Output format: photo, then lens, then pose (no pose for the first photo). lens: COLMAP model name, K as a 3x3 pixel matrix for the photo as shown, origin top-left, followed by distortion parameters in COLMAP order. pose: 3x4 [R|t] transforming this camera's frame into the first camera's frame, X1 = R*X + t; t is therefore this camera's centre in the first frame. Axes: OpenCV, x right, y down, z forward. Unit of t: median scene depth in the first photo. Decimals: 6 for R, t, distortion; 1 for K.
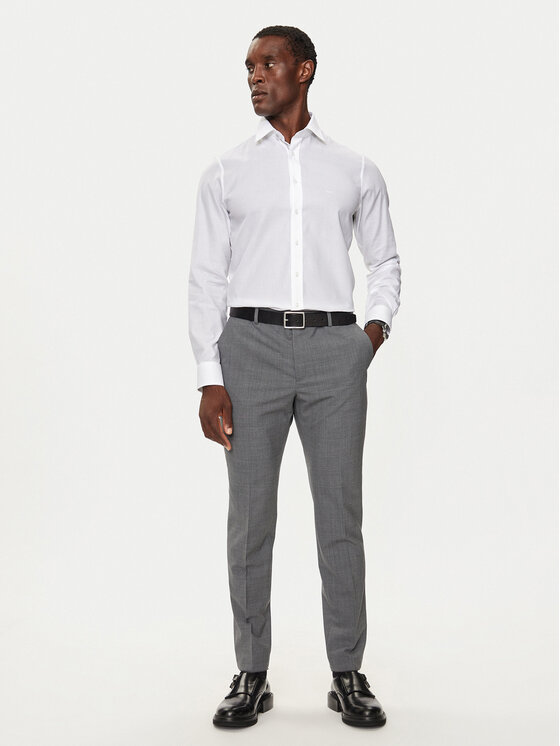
lens RADIAL K [[1053.0, 0, 280.0], [0, 1053.0, 373.0], [0, 0, 1]] dist [-0.036579, -0.045614]
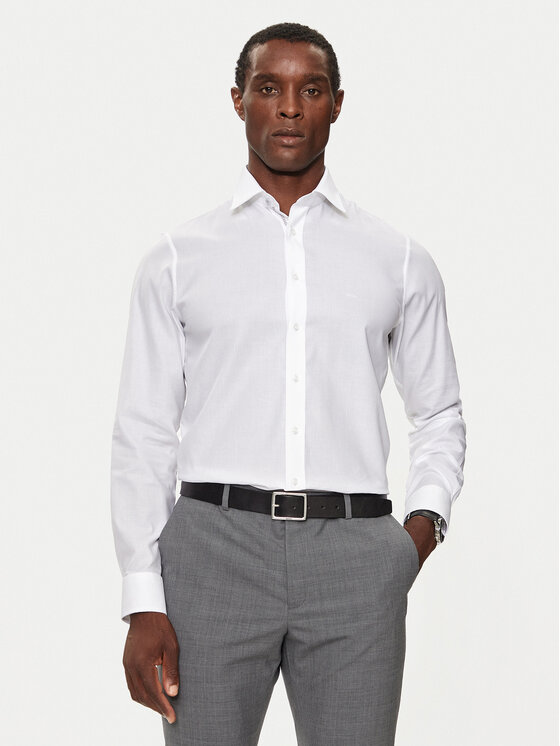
lens RADIAL K [[1587.1, 0, 280.0], [0, 1587.1, 373.0], [0, 0, 1]] dist [-0.407154, -0.110760]
pose [[0.999613, 0.027781, -0.001116, 0.008124], [-0.027707, 0.991997, -0.123187, -0.015197], [-0.002315, 0.123171, 0.992383, 0.103266]]
